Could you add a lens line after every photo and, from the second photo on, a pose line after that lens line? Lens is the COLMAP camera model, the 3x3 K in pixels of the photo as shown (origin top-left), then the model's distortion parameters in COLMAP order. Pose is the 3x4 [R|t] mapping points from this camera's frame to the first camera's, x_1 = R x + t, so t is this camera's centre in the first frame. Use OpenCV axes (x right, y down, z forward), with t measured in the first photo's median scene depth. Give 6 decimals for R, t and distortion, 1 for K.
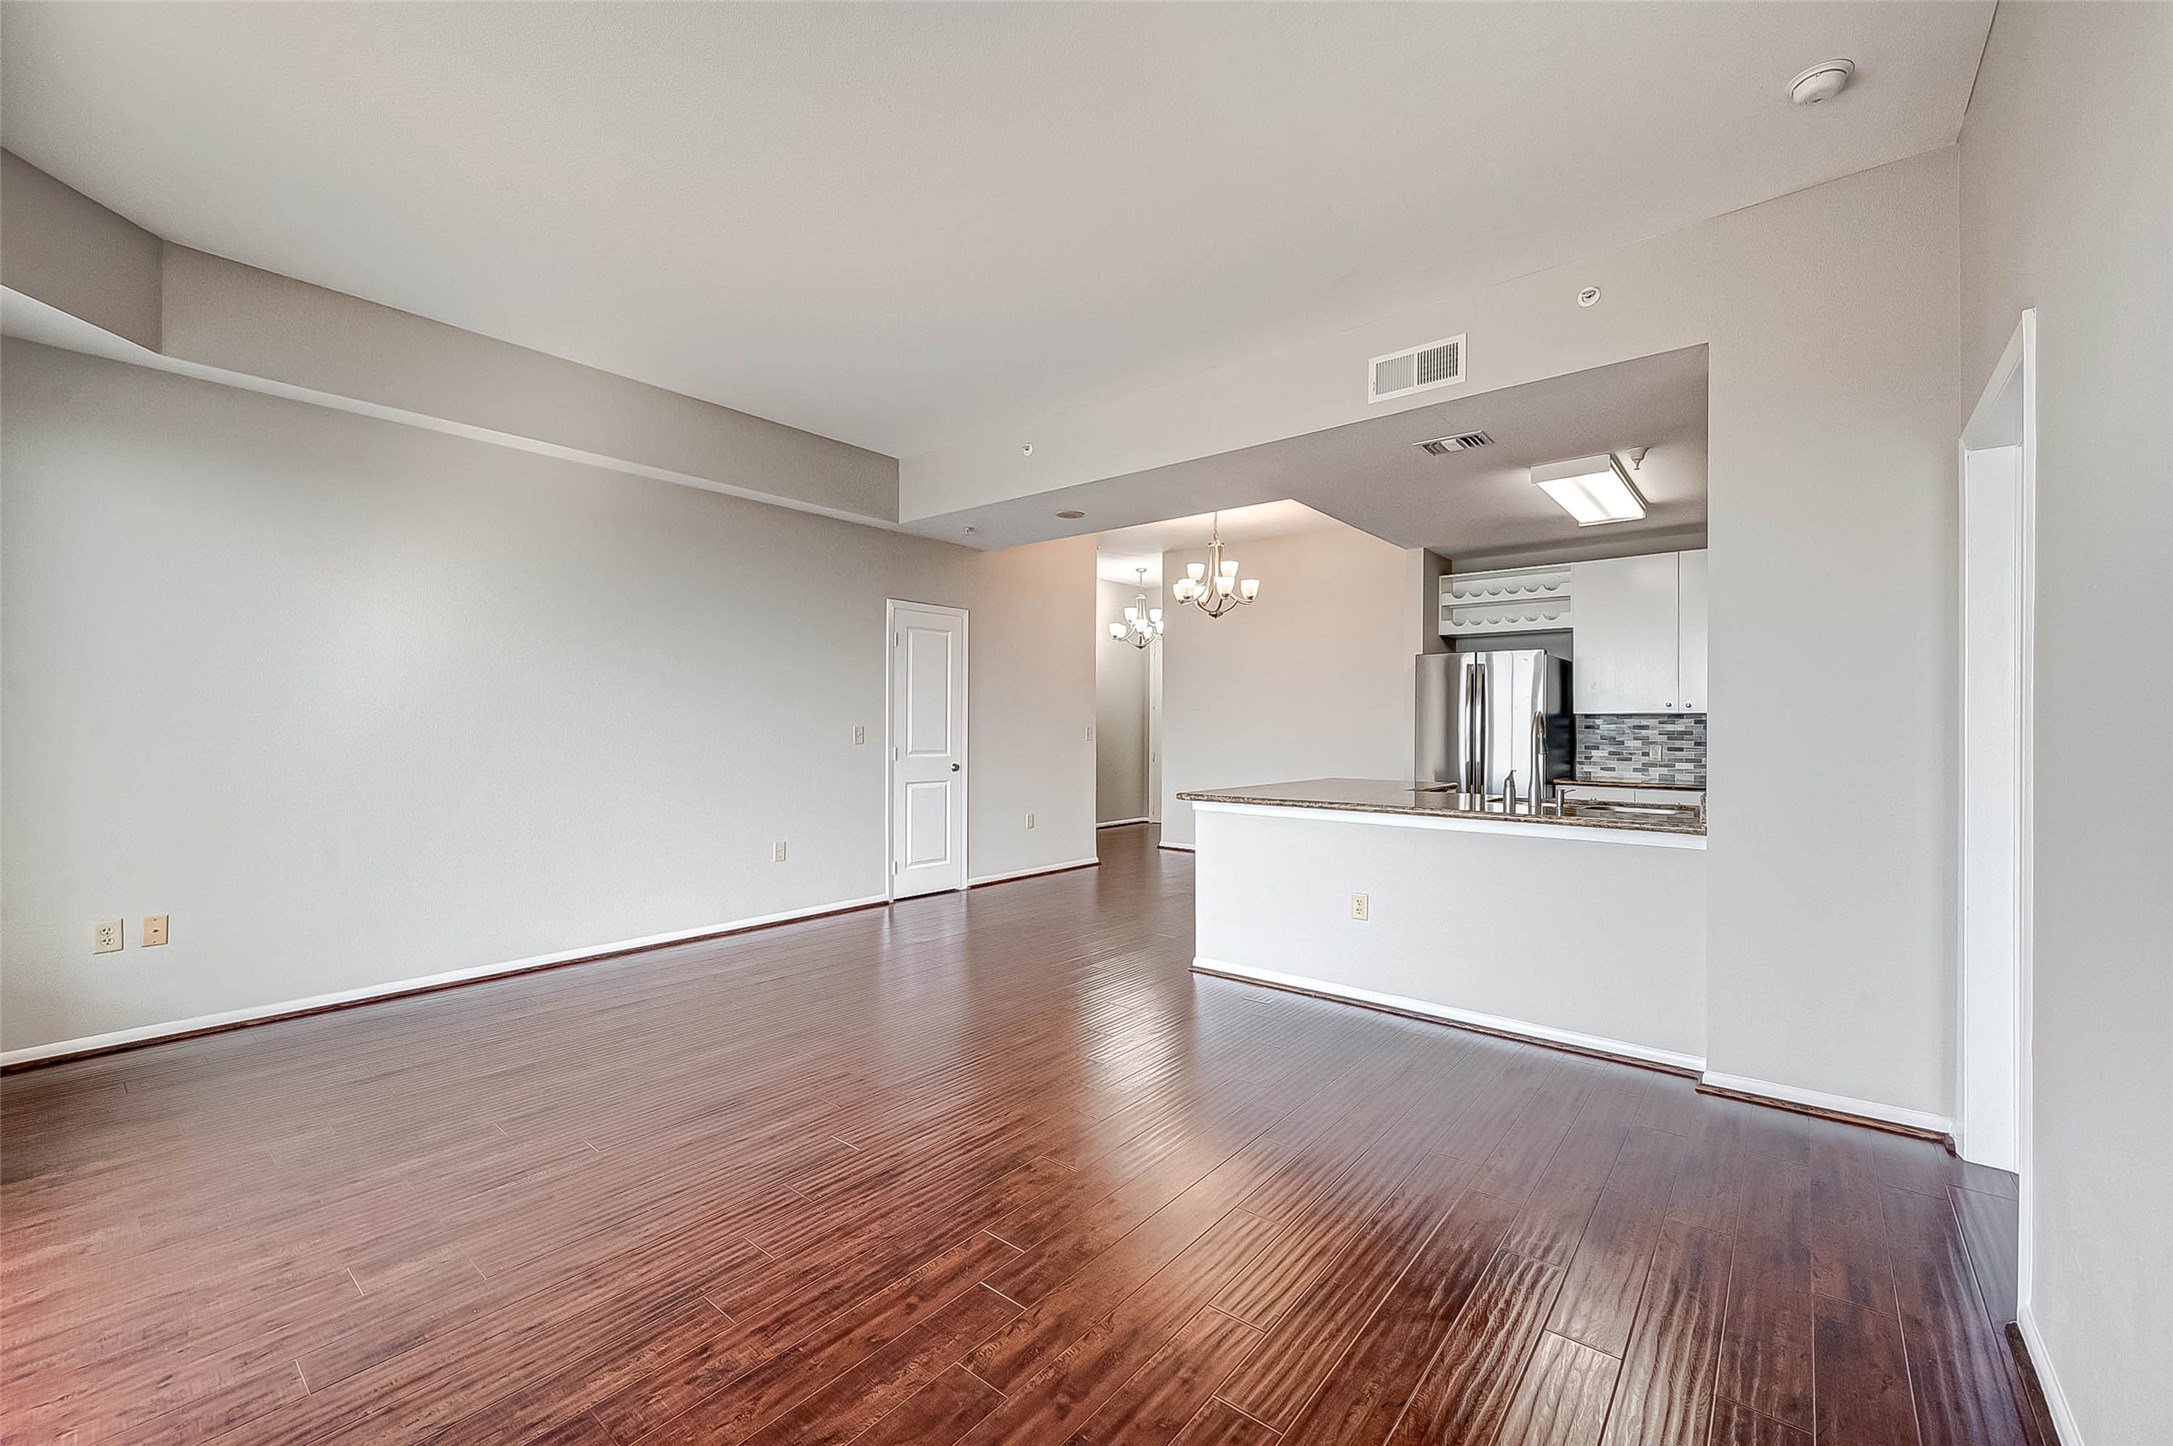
lens RADIAL K [[918.8, 0, 1086.5], [0, 918.8, 723.0], [0, 0, 1]] dist [0.028873, 0.000013]
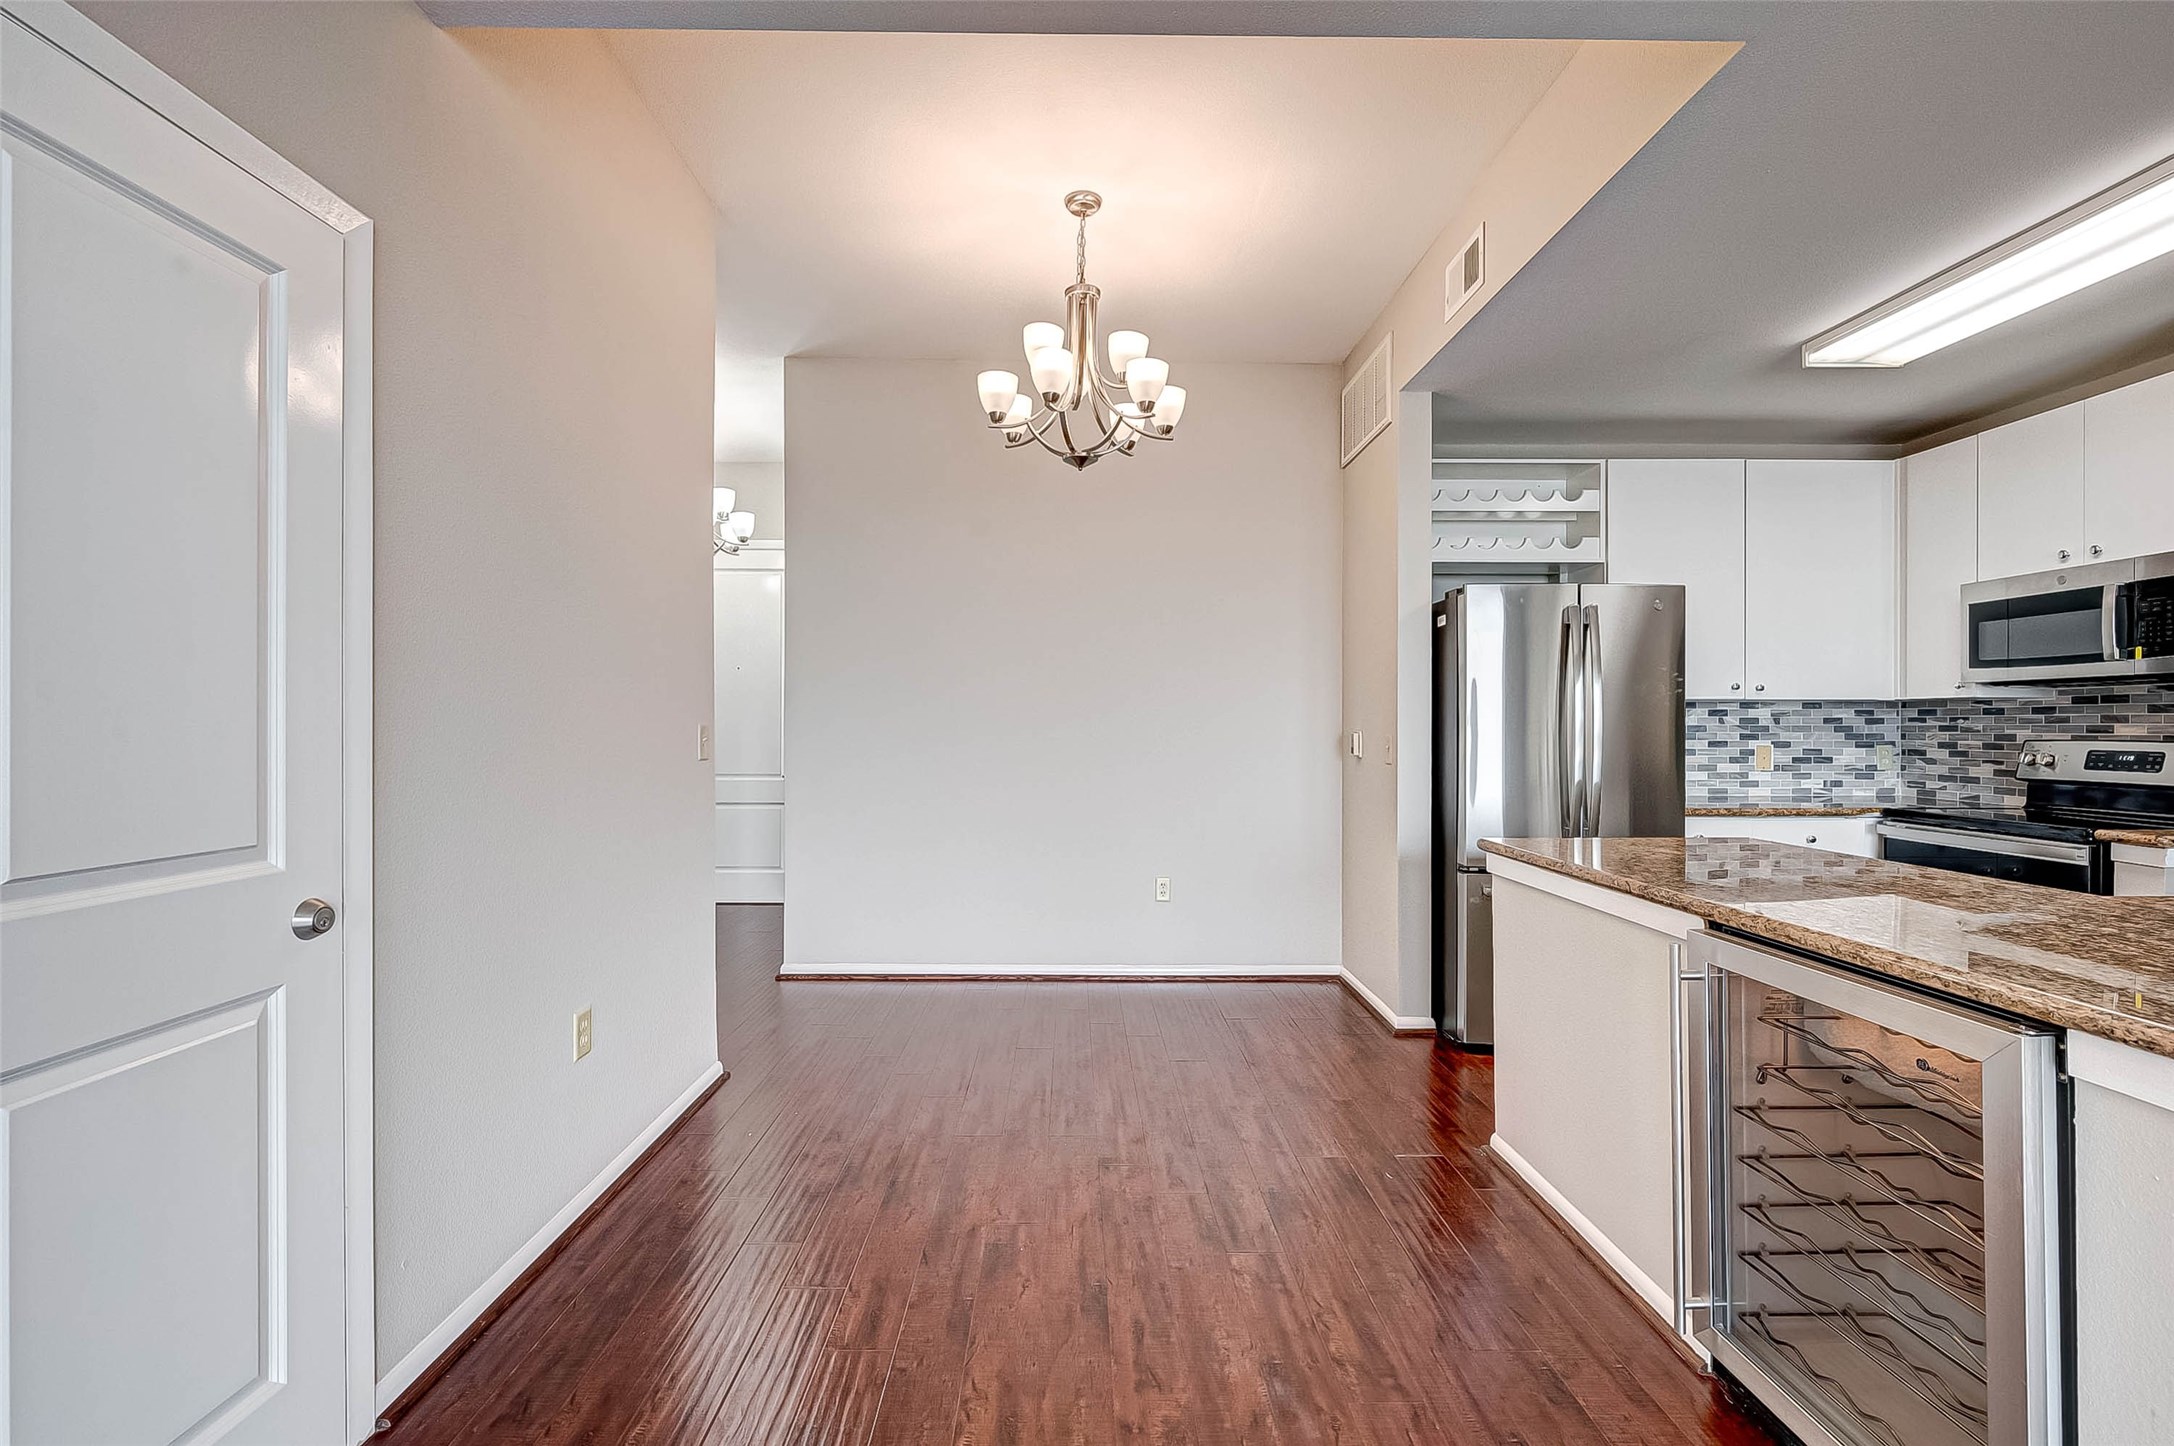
lens RADIAL K [[914.0, 0, 1081.2], [0, 914.0, 726.6], [0, 0, 1]] dist [-0.000375, -0.000103]
pose [[0.767035, -0.008475, 0.641549, -0.148036], [0.001424, 0.999933, 0.011508, 0.000511], [-0.641604, -0.007914, 0.766995, 0.752638]]
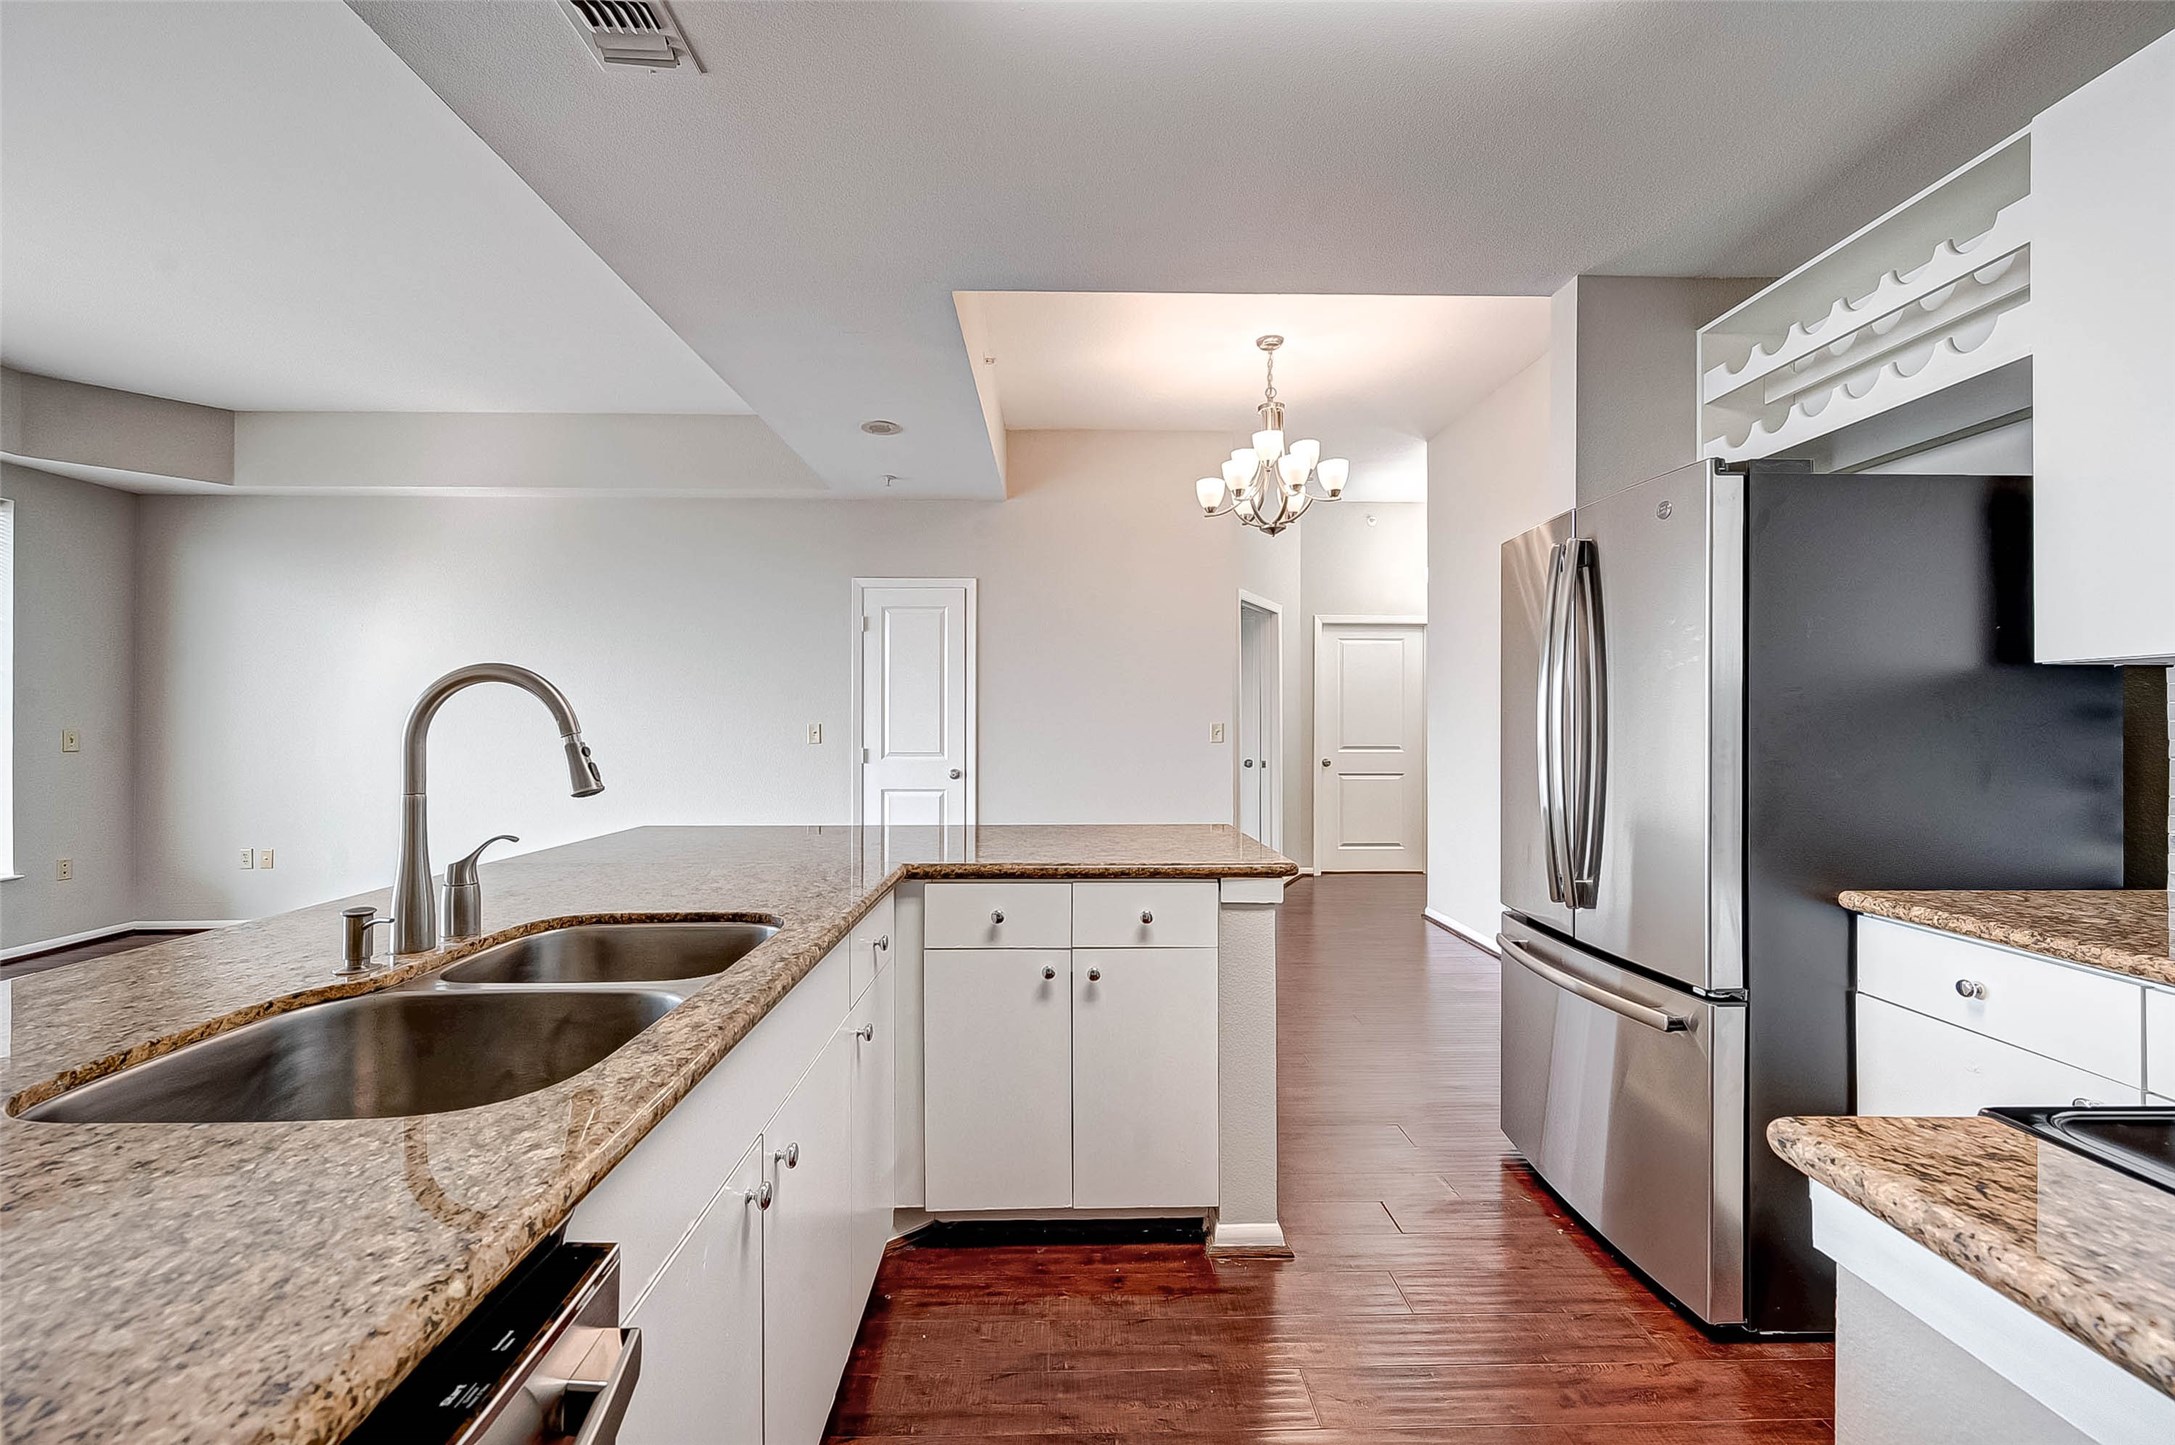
lens RADIAL K [[858.0, 0, 1084.0], [0, 858.0, 722.6], [0, 0, 1]] dist [0.000046, 0.000282]
pose [[0.651289, -0.007106, -0.758797, 0.532551], [0.006589, 0.999971, -0.003708, 0.006366], [0.758801, -0.002585, 0.651317, 0.618342]]
